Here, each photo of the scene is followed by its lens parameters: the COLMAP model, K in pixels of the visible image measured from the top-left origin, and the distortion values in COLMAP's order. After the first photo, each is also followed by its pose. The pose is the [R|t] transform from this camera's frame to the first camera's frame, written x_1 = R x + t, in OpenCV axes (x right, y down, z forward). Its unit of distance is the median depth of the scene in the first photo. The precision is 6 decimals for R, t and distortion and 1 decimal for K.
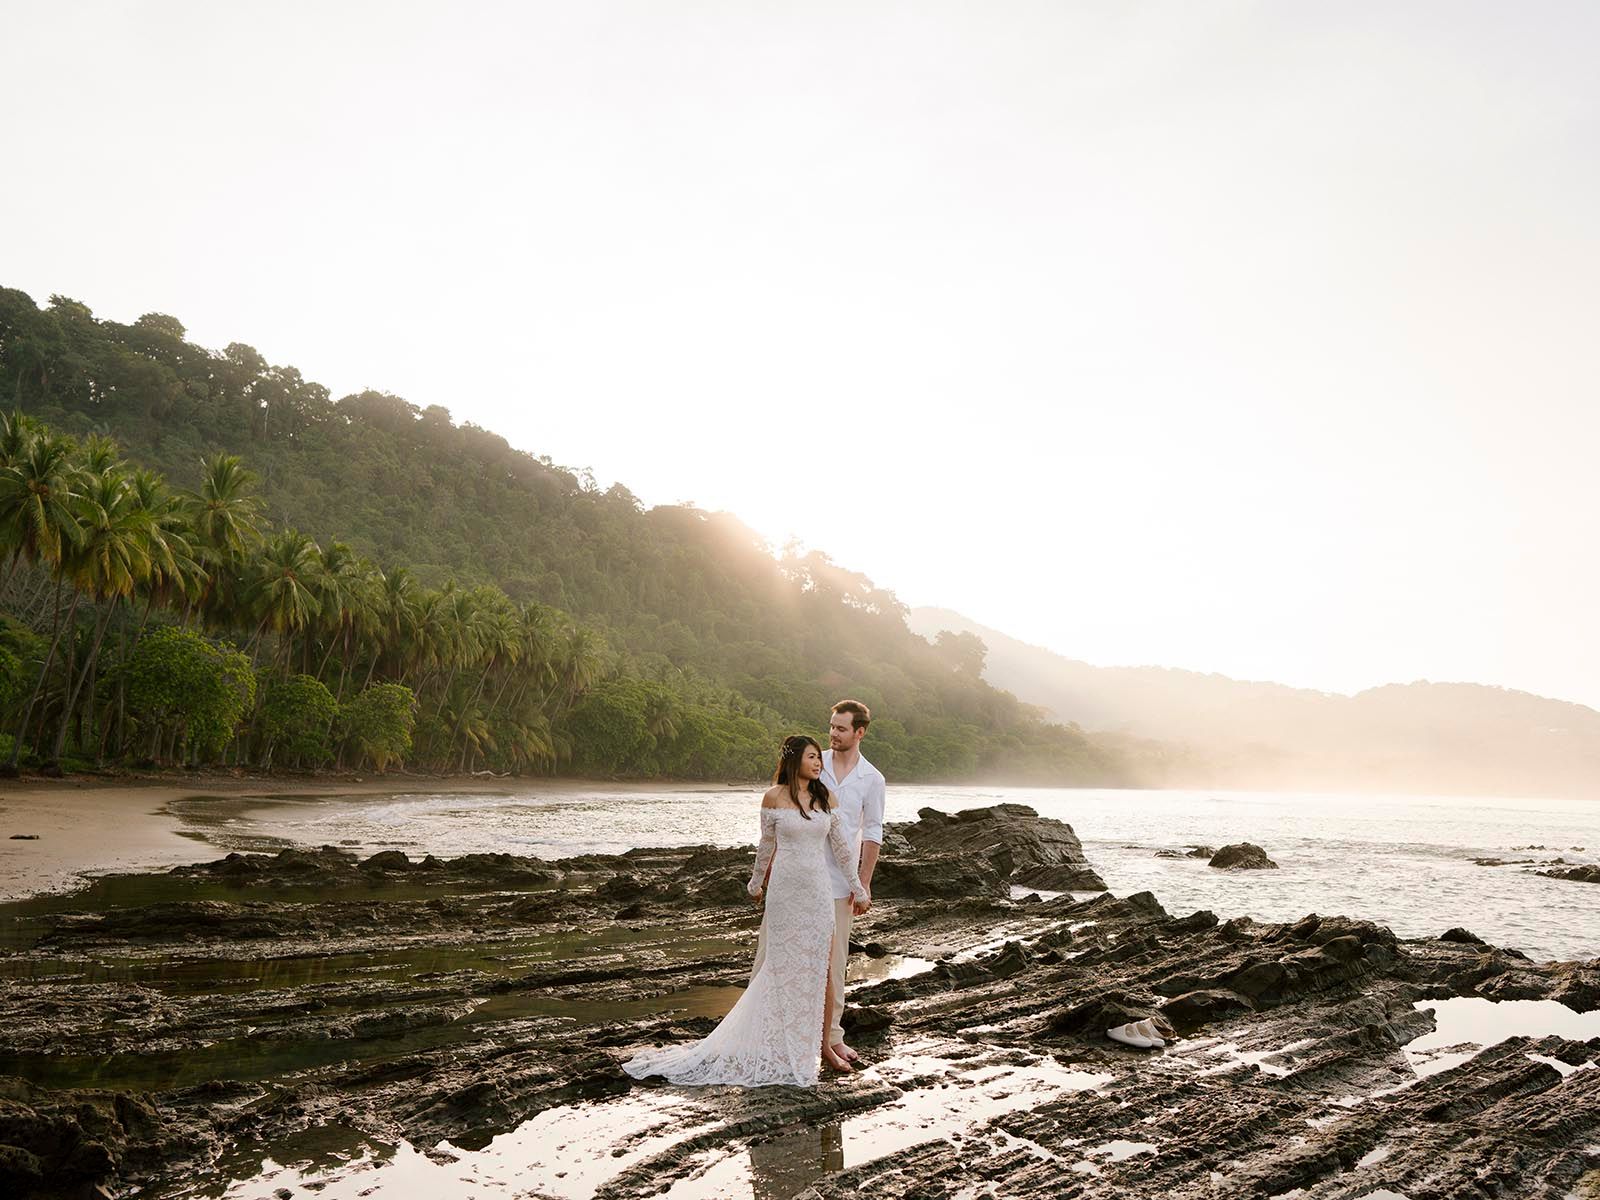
lens RADIAL K [[1230.5, 0, 805.6], [0, 1230.5, 597.7], [0, 0, 1]] dist [-0.011221, 0.021362]
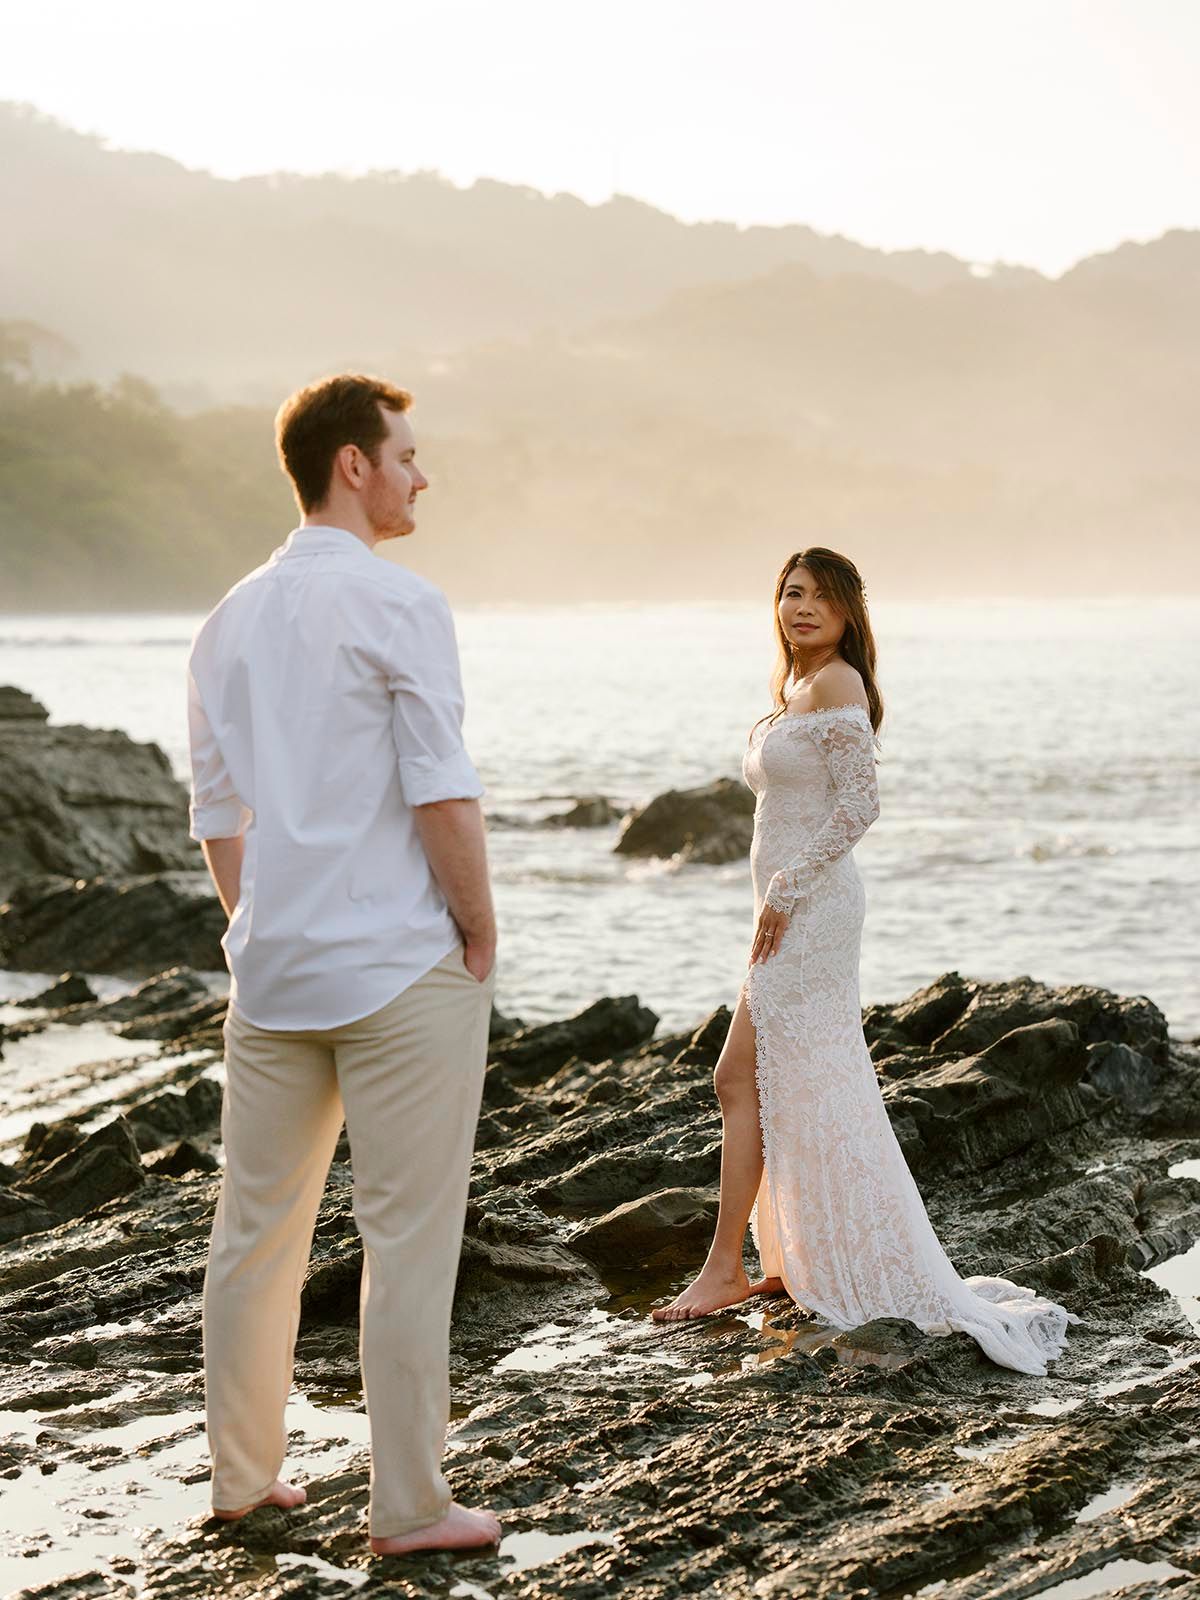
lens RADIAL K [[4420.2, 0, 598.9], [0, 4420.2, 802.3], [0, 0, 1]] dist [-0.069163, 0.000000]
pose [[0.950805, -0.049113, 0.305872, -0.107938], [-0.010662, 0.981580, 0.190755, -0.047289], [-0.309606, -0.184632, 0.932768, -0.218935]]
